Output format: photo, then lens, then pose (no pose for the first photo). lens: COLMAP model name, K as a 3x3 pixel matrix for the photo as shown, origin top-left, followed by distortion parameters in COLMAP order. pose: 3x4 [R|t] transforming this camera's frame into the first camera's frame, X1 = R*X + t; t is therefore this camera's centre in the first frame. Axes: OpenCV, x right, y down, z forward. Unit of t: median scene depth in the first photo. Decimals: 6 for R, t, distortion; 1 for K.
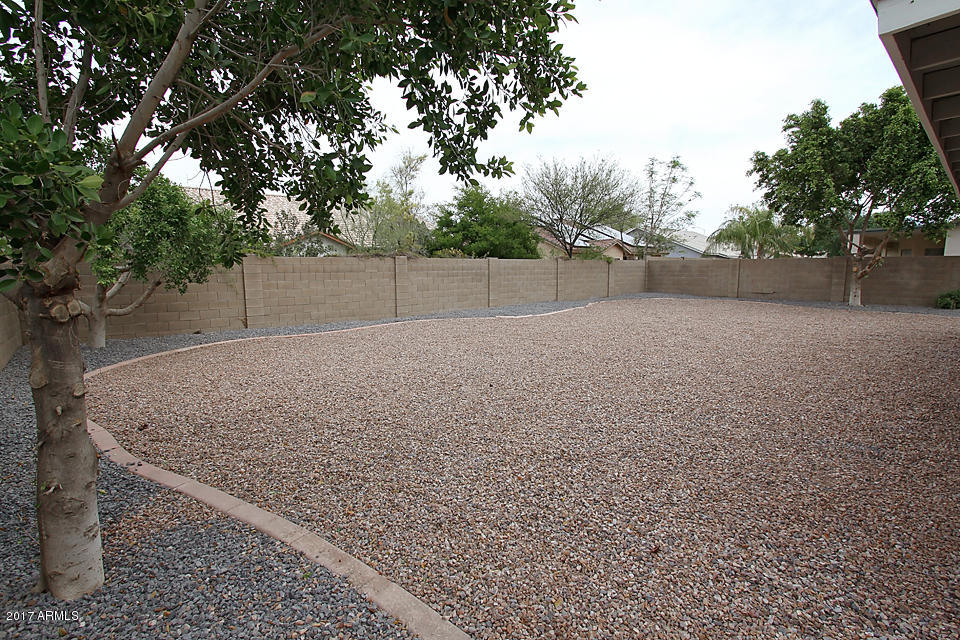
lens RADIAL K [[442.9, 0, 481.0], [0, 442.9, 323.5], [0, 0, 1]] dist [-0.022602, 0.001581]
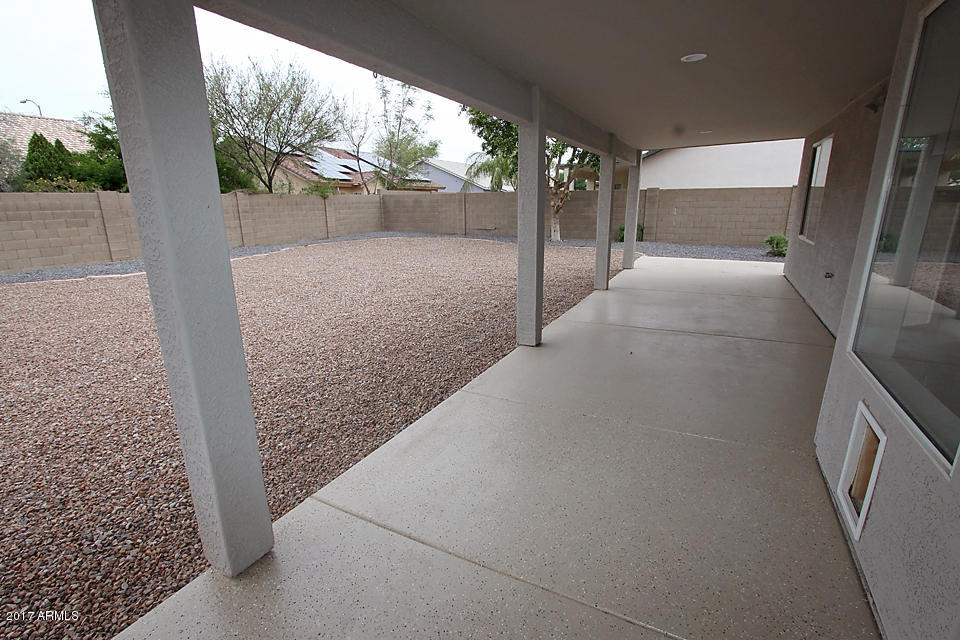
lens RADIAL K [[442.9, 0, 478.3], [0, 442.9, 321.3], [0, 0, 1]] dist [-0.022602, 0.001581]
pose [[0.930970, -0.097214, 0.351914, 0.258195], [0.049001, 0.988448, 0.143423, -0.010189], [-0.361791, -0.116279, 0.924979, 0.086915]]
